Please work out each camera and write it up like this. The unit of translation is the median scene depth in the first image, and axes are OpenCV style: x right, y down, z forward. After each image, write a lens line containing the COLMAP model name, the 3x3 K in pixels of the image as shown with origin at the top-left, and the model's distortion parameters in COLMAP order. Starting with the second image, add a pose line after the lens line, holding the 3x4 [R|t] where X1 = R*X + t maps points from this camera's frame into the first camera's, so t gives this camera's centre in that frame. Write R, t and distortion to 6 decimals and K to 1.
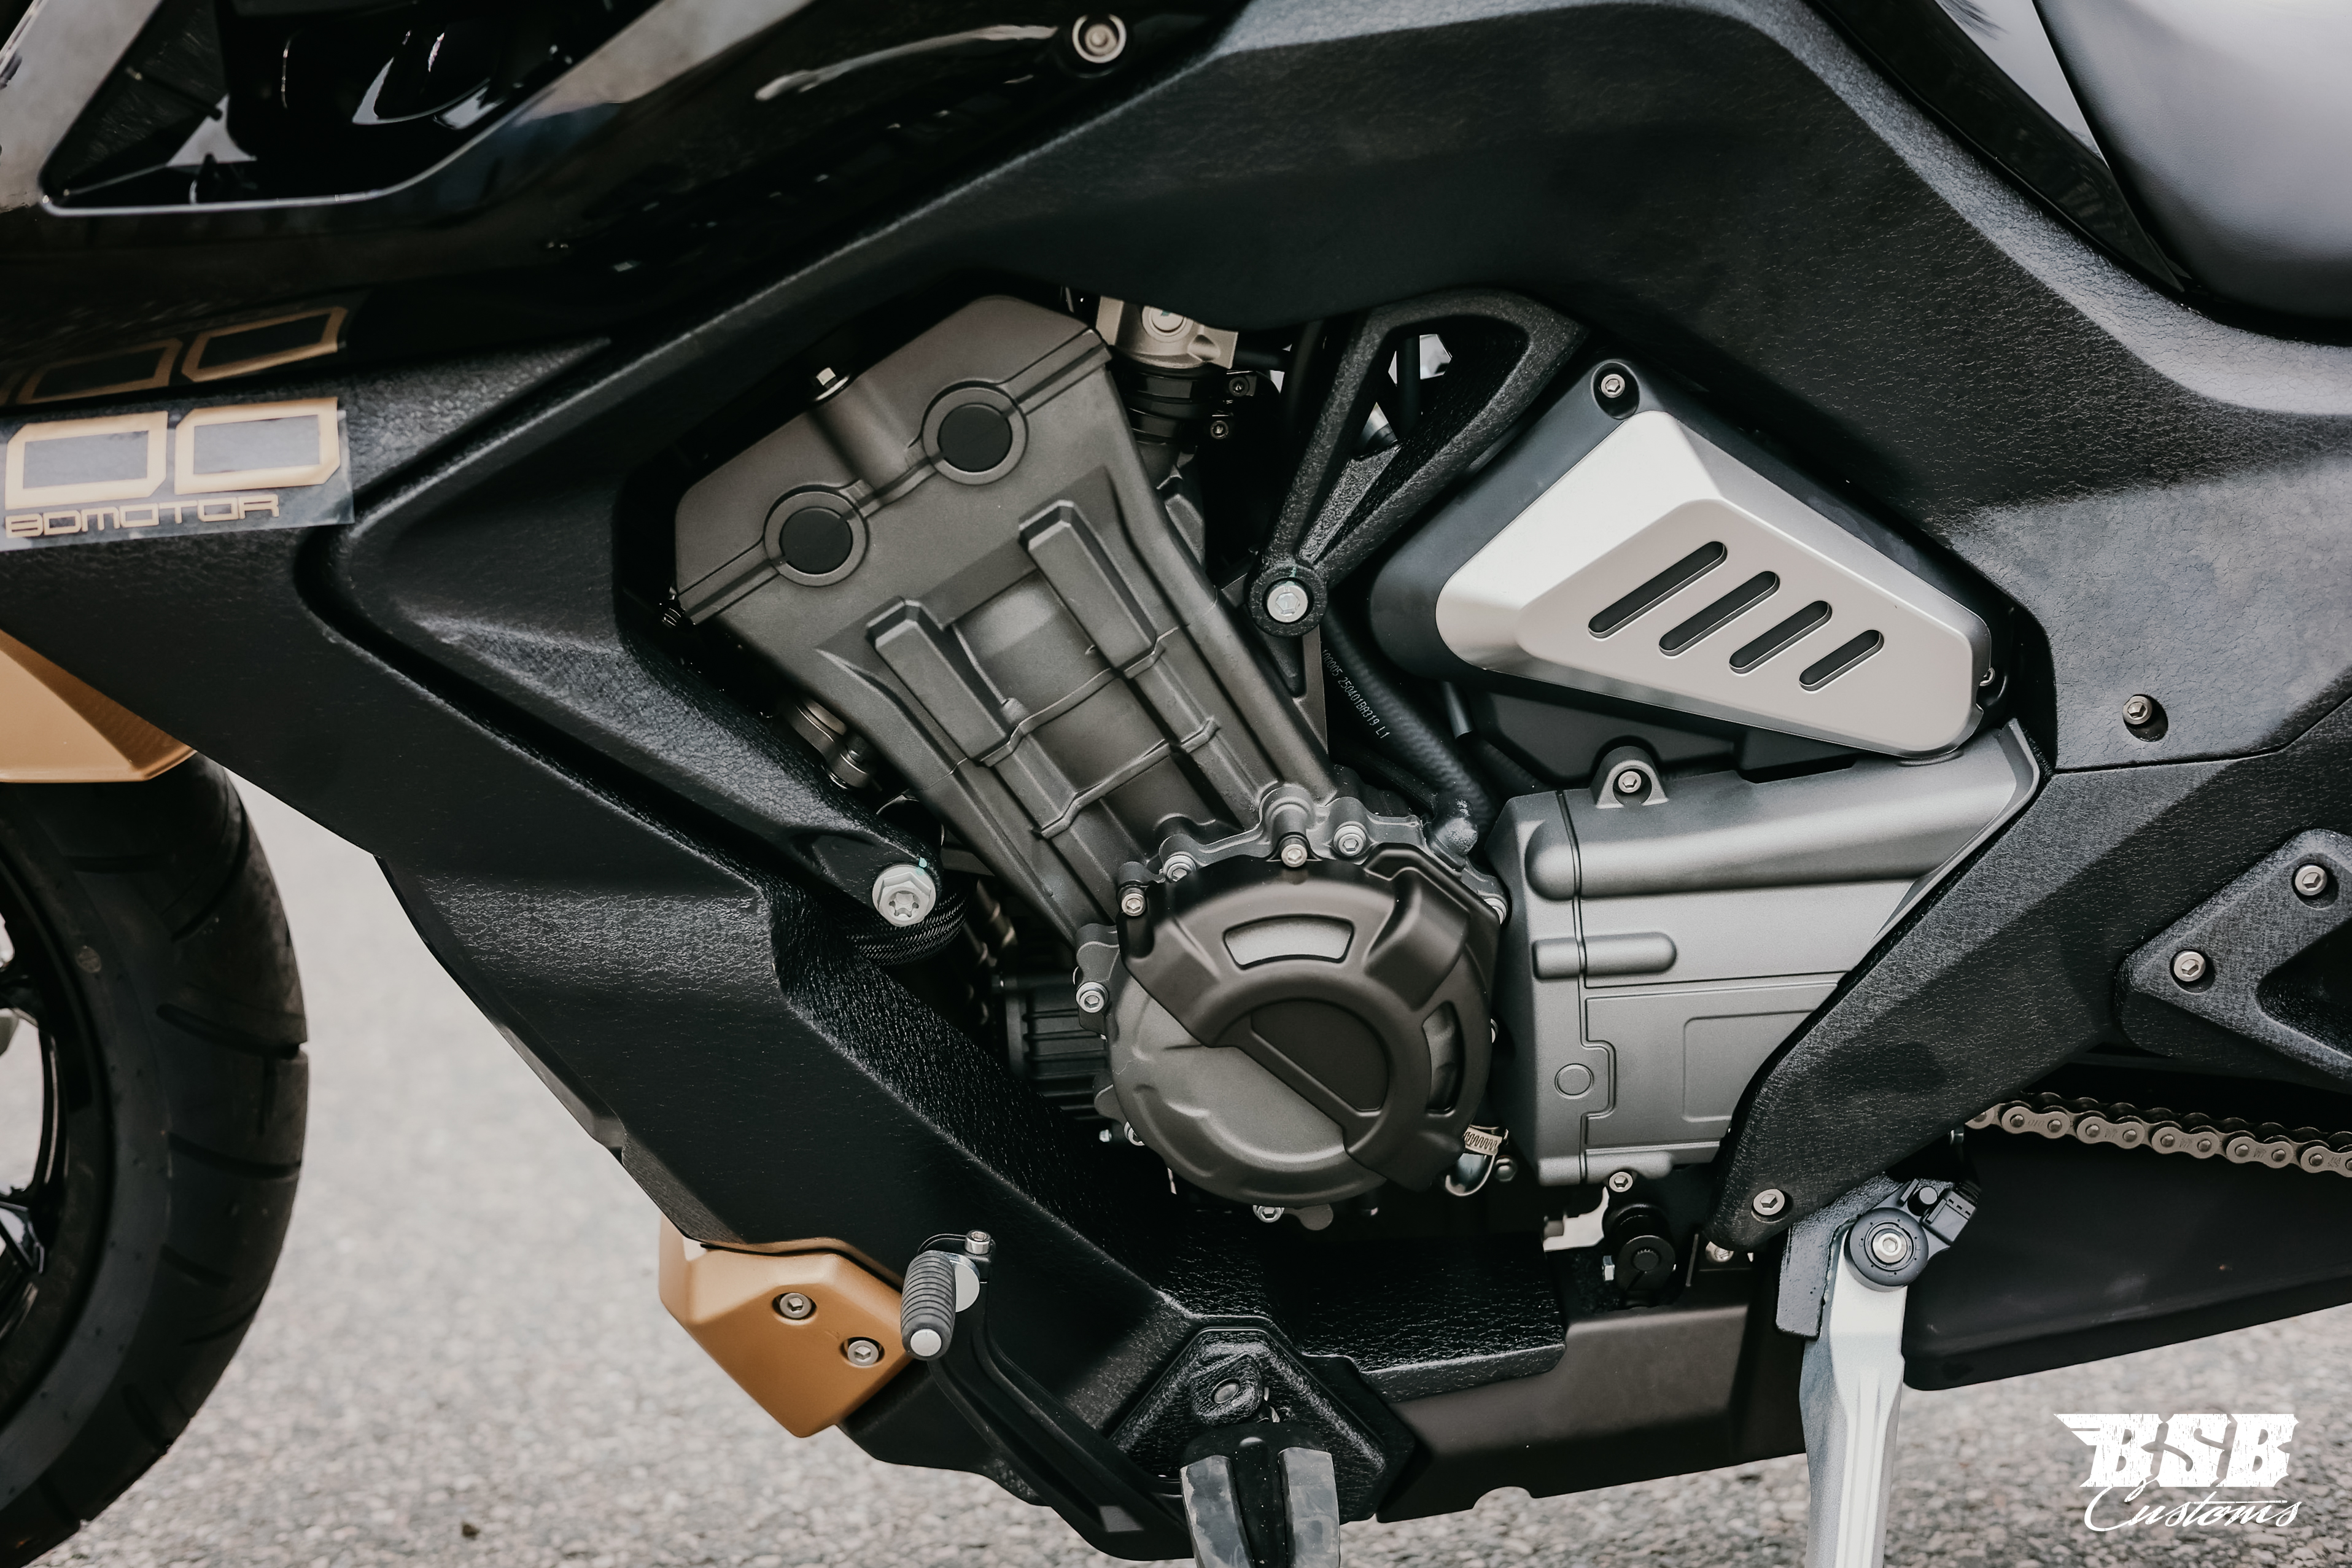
lens RADIAL K [[3287.1, 0, 1201.9], [0, 3287.1, 757.2], [0, 0, 1]] dist [0.006206, -0.073708]
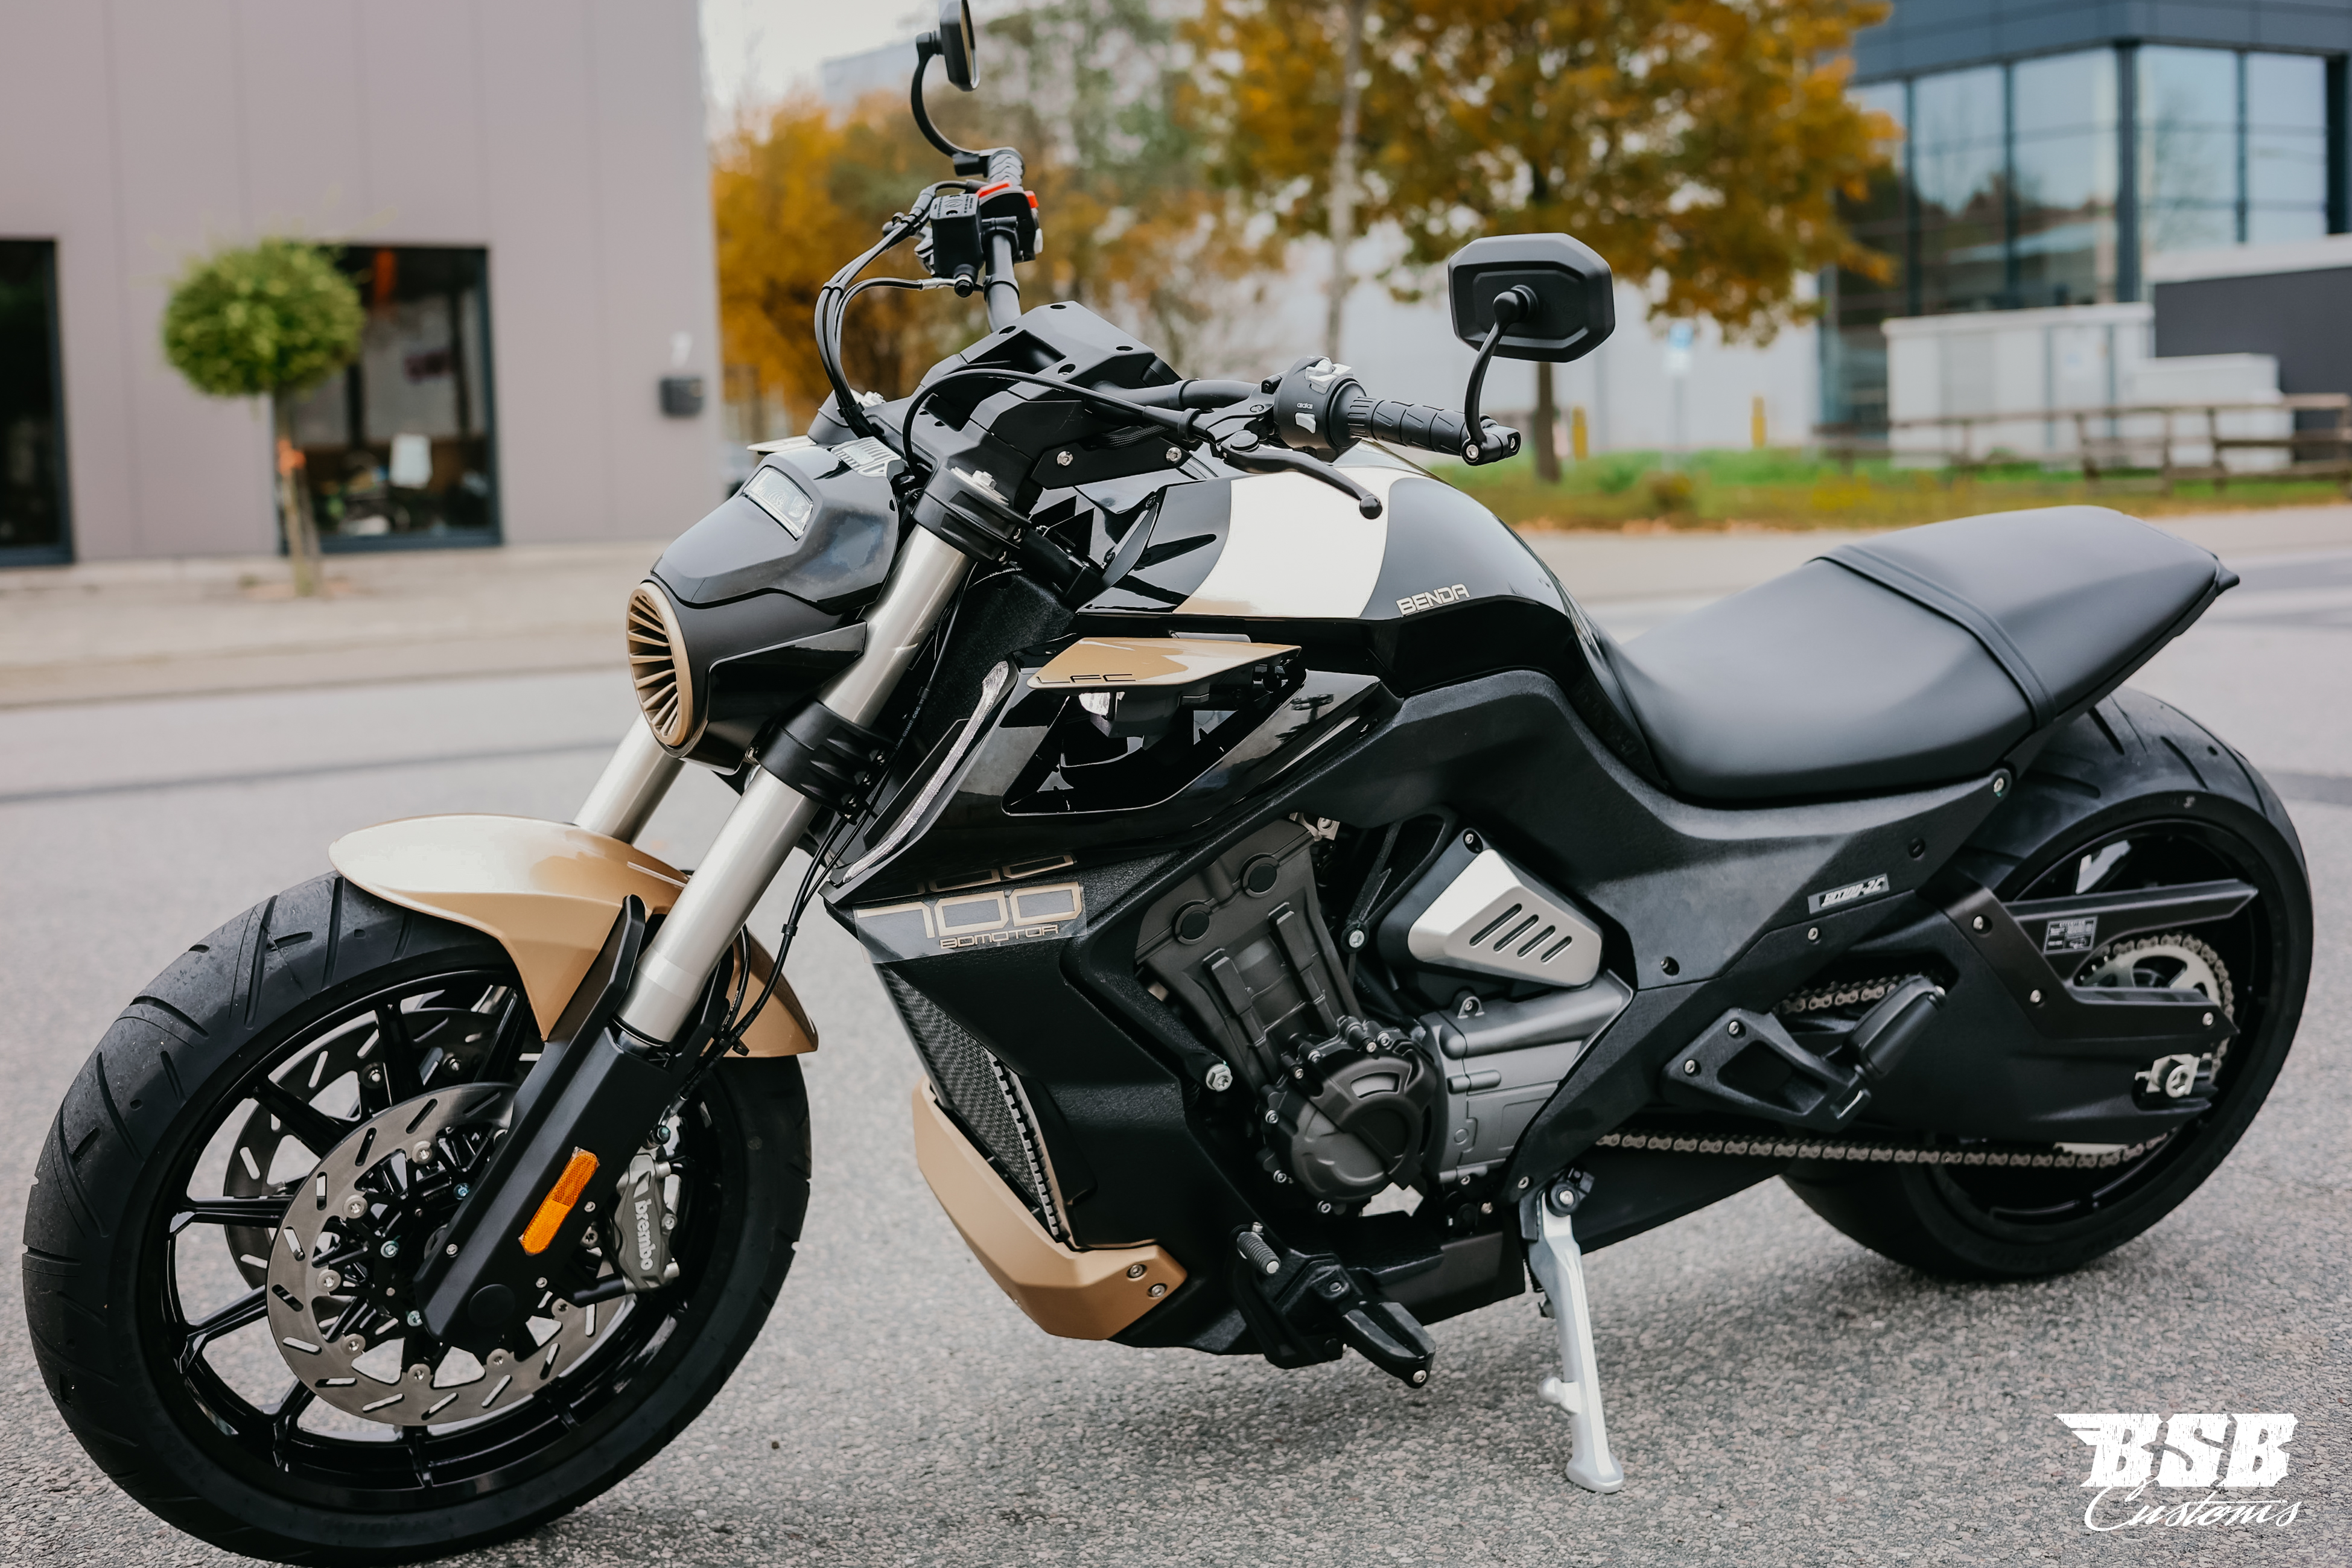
lens RADIAL K [[3246.3, 0, 1176.0], [0, 3246.3, 784.0], [0, 0, 1]] dist [0.011042, 0.016021]
pose [[0.897452, -0.035852, 0.439653, -1.090309], [0.053148, 0.998219, -0.027090, -0.100591], [-0.437899, 0.047679, 0.897759, -1.005461]]
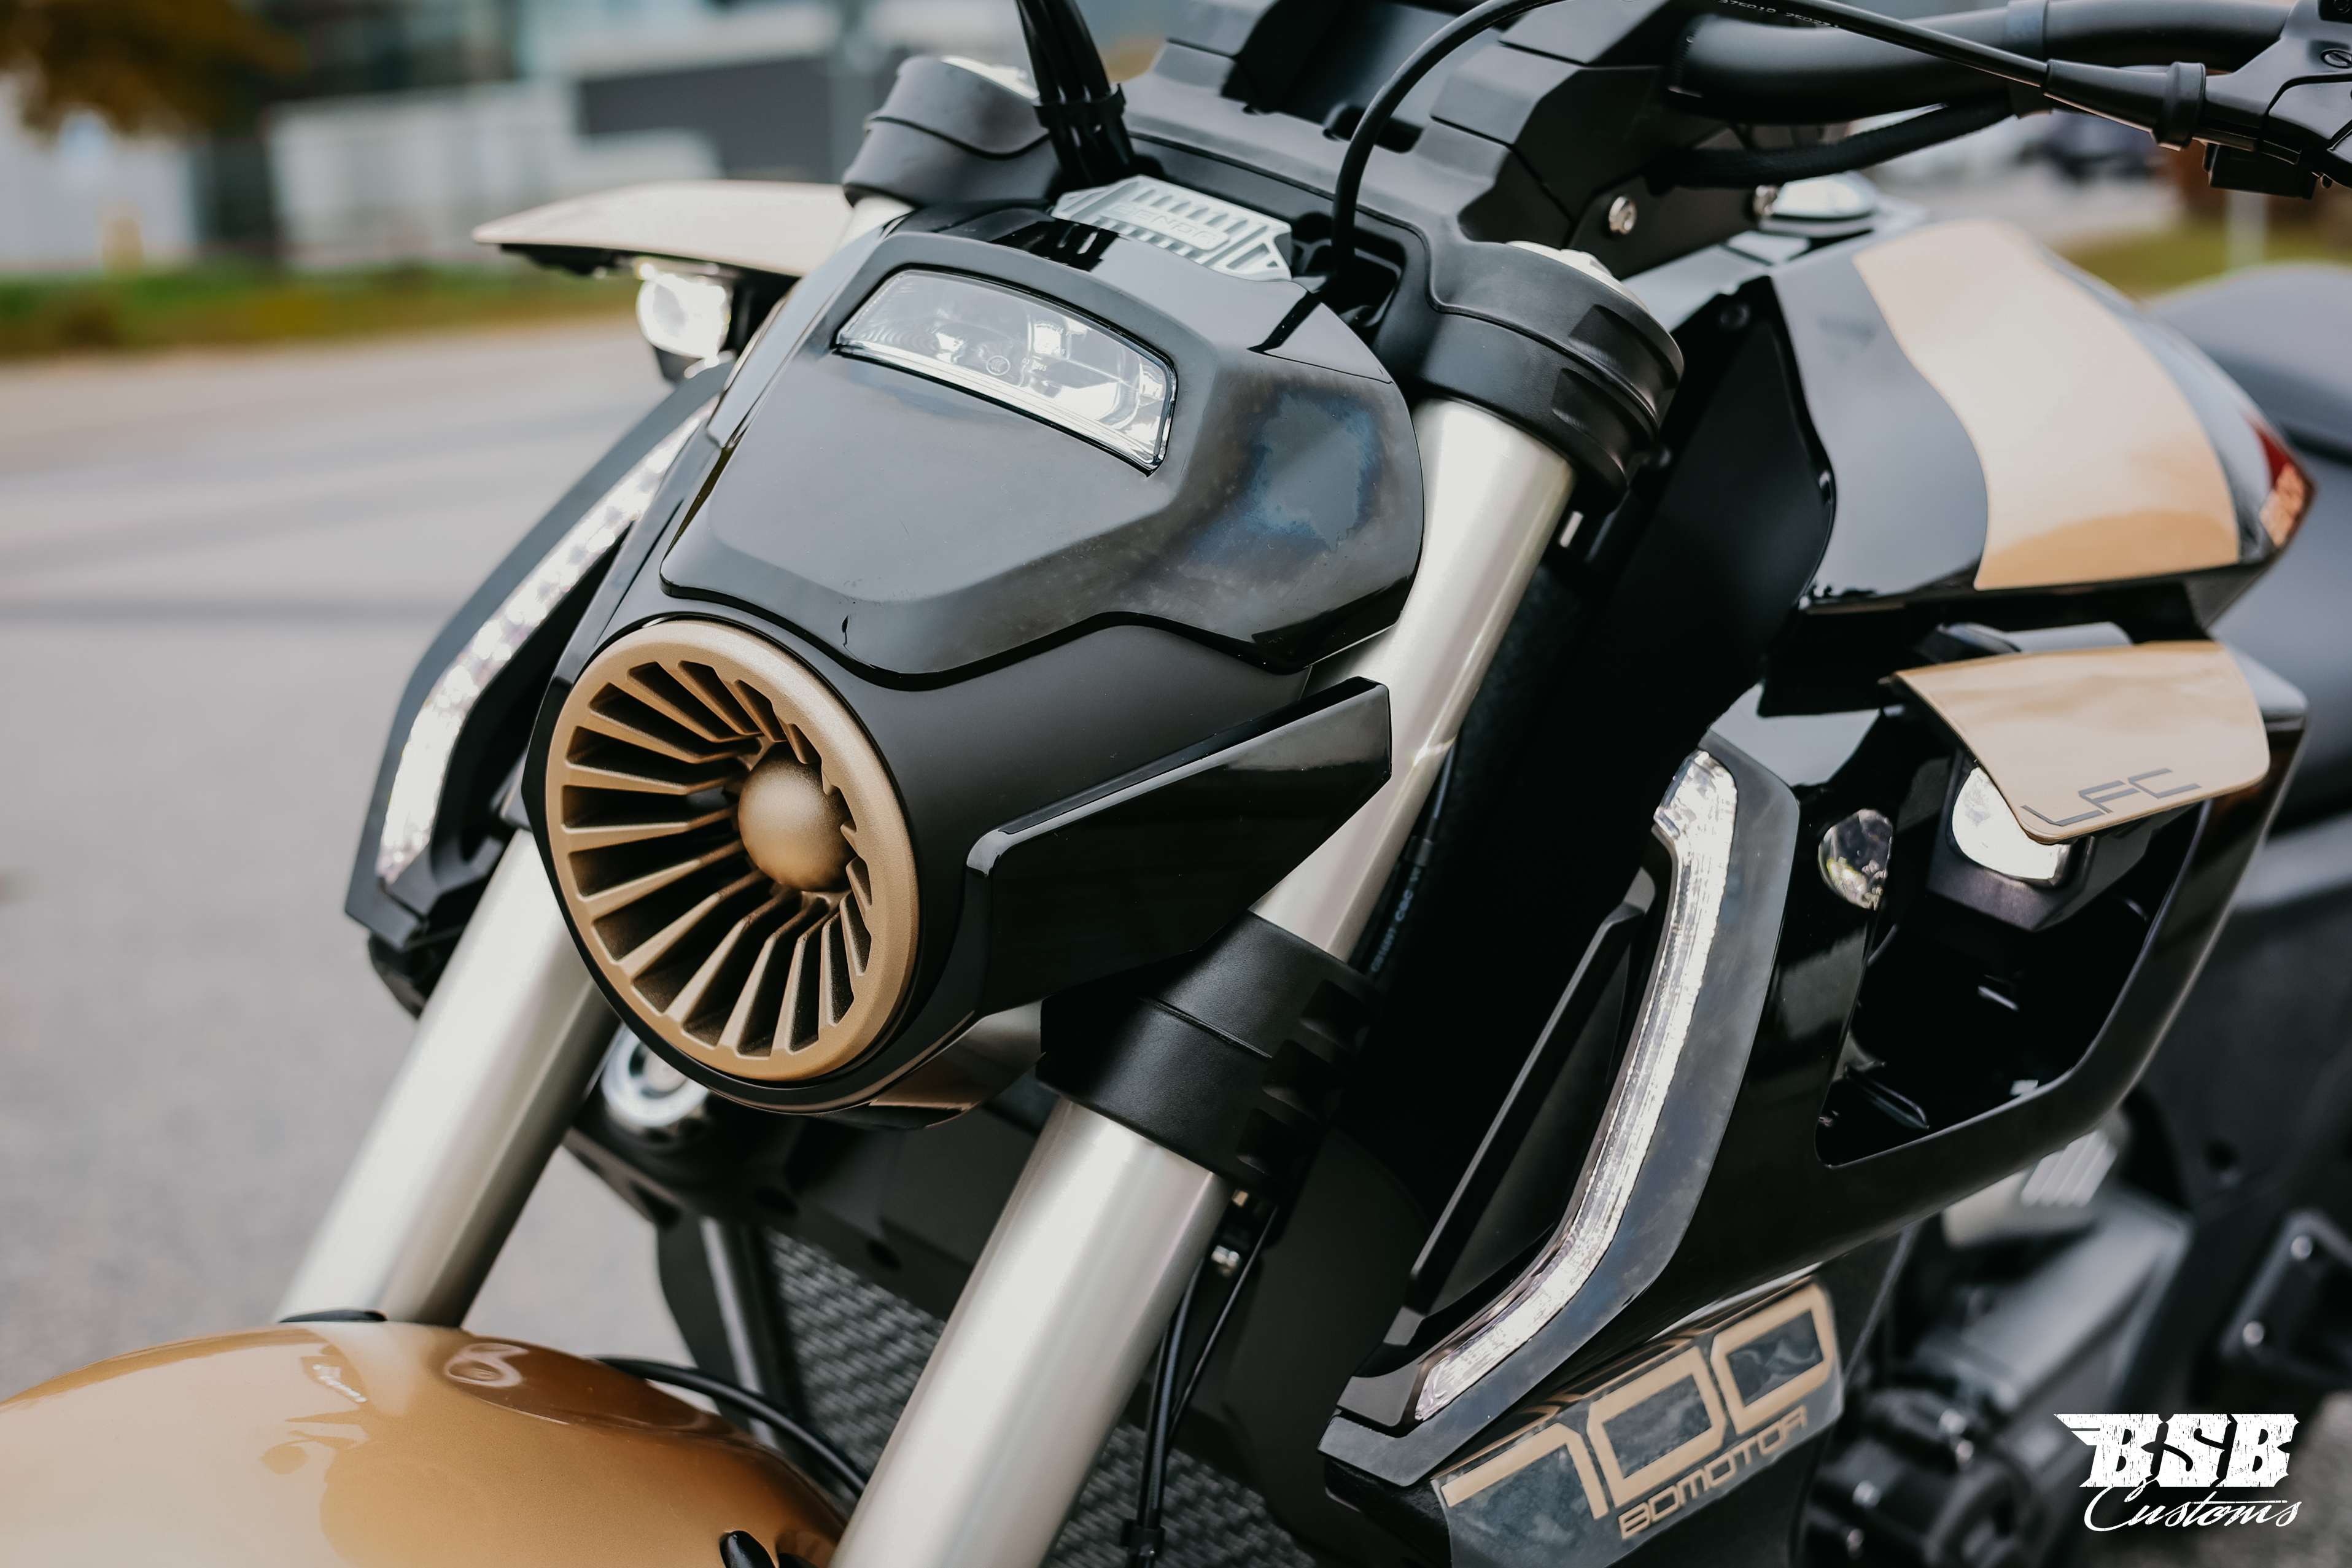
lens RADIAL K [[3516.3, 0, 1140.3], [0, 3516.3, 728.3], [0, 0, 1]] dist [-0.007816, -0.180539]
pose [[0.602977, -0.130070, 0.787084, -1.019455], [0.148557, 0.987669, 0.049410, -0.306035], [-0.783805, 0.087134, 0.614864, 0.466923]]
